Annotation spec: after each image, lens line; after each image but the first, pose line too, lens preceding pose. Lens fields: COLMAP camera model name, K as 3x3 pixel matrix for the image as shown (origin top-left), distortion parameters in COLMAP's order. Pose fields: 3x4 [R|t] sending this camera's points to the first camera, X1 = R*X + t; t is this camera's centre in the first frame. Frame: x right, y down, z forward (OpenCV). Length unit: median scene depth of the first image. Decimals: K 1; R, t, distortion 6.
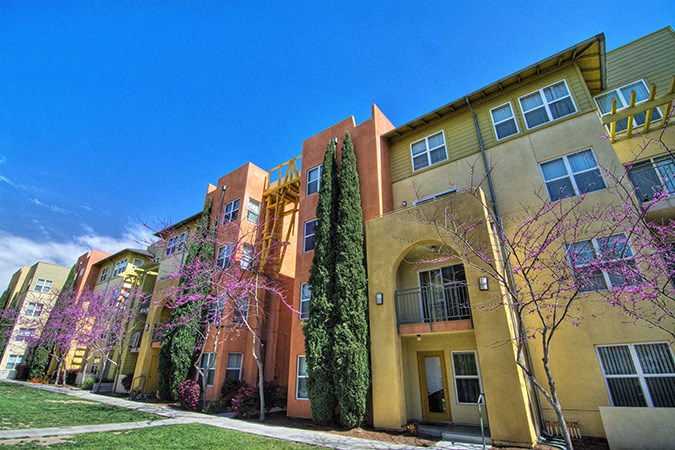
lens RADIAL K [[371.3, 0, 335.6], [0, 371.3, 225.1], [0, 0, 1]] dist [-0.005606, -0.000675]
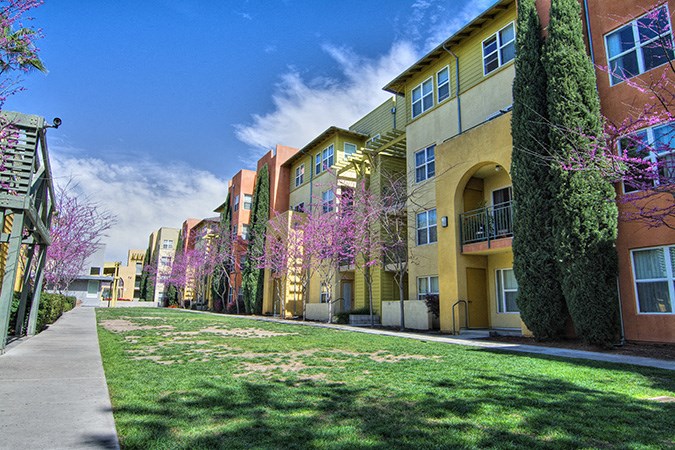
lens RADIAL K [[436.0, 0, 338.7], [0, 436.0, 221.6], [0, 0, 1]] dist [-0.006342, -0.004693]
pose [[0.940306, -0.103203, -0.324304, 0.395633], [0.169576, 0.968274, 0.183545, -0.122328], [0.295073, -0.227583, 0.927975, -0.347795]]
